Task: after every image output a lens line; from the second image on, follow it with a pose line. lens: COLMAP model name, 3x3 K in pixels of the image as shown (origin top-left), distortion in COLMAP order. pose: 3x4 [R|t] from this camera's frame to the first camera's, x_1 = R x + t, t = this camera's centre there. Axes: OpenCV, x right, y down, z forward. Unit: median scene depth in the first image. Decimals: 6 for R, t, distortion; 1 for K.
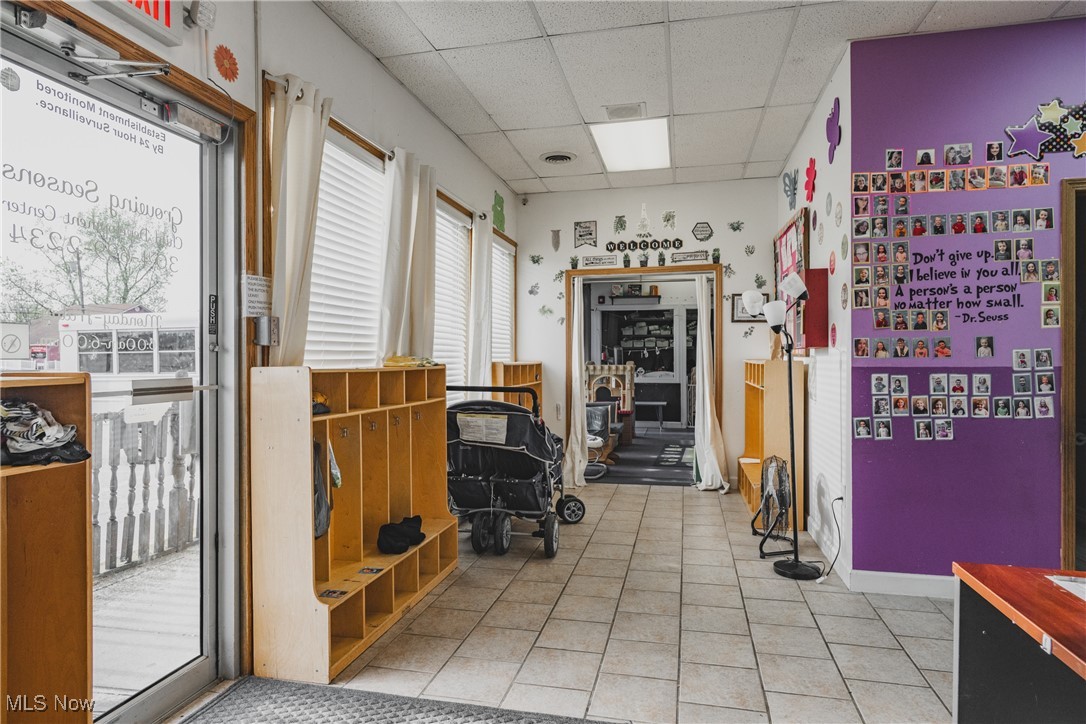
lens RADIAL K [[619.7, 0, 543.0], [0, 619.7, 361.0], [0, 0, 1]] dist [-0.002099, 0.002502]
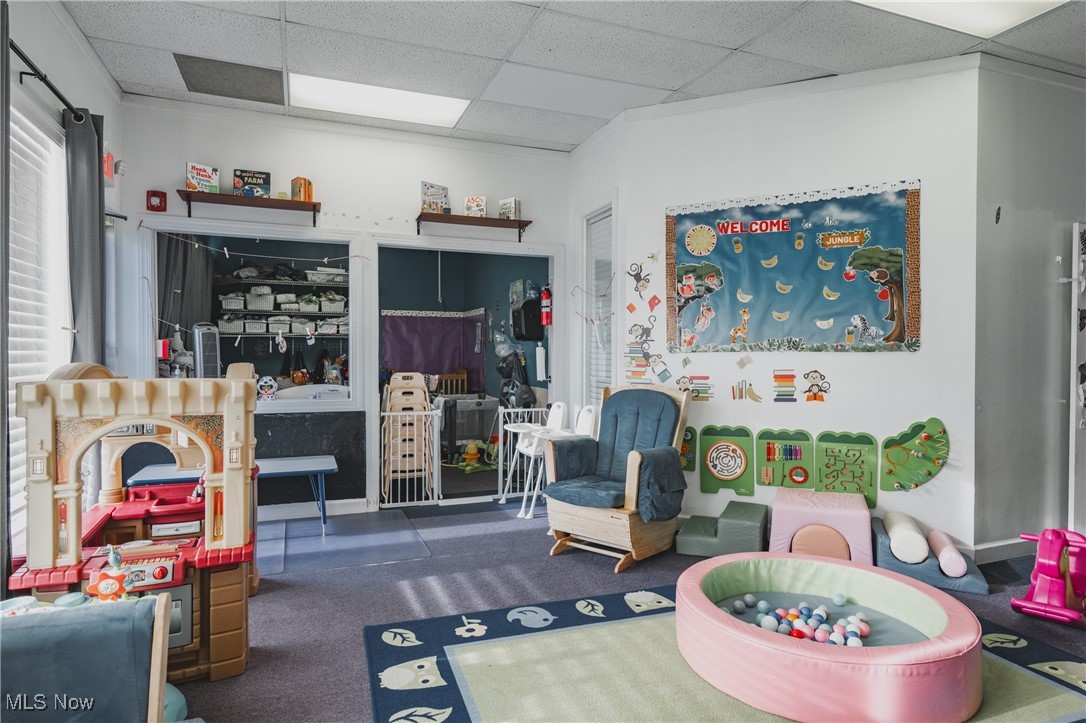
lens RADIAL K [[619.7, 0, 540.3], [0, 619.7, 363.4], [0, 0, 1]] dist [-0.002099, 0.002502]
pose [[0.827637, -0.001535, 0.561262, 0.076503], [-0.003022, 0.999970, 0.007191, -0.001882], [-0.561256, -0.007648, 0.827607, 0.557096]]
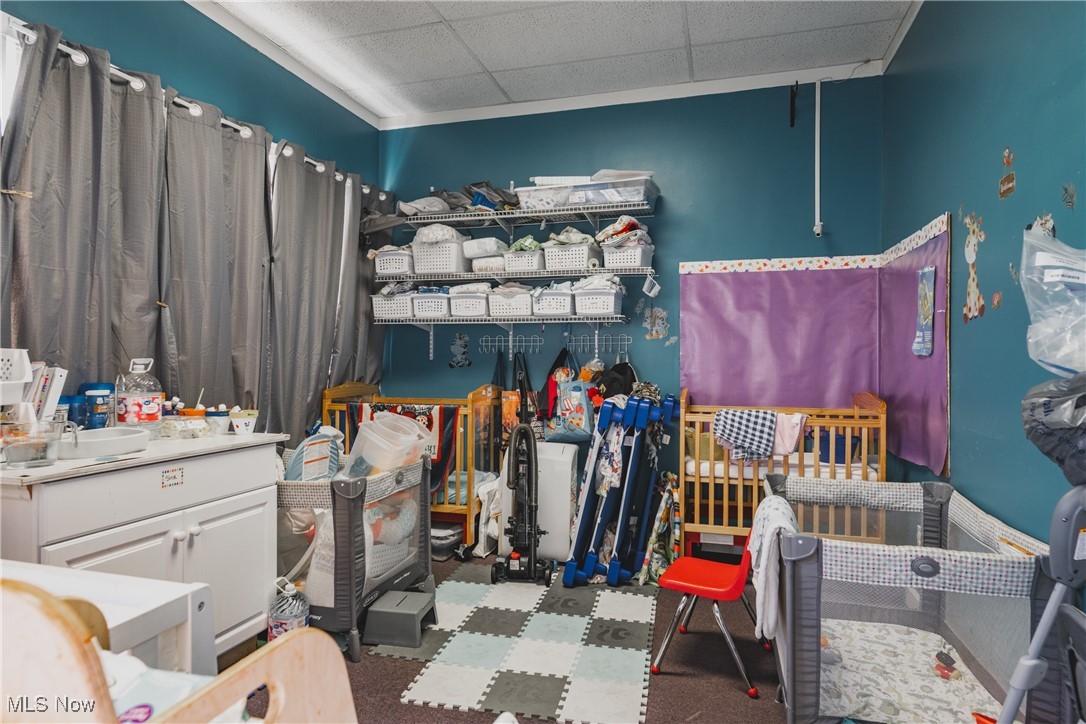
lens RADIAL K [[619.7, 0, 544.6], [0, 619.7, 361.7], [0, 0, 1]] dist [-0.002099, 0.002502]
pose [[0.998494, 0.009861, -0.053962, 0.288765], [-0.010009, 0.999947, -0.002476, -0.003804], [0.053935, 0.003012, 0.998540, 0.948720]]
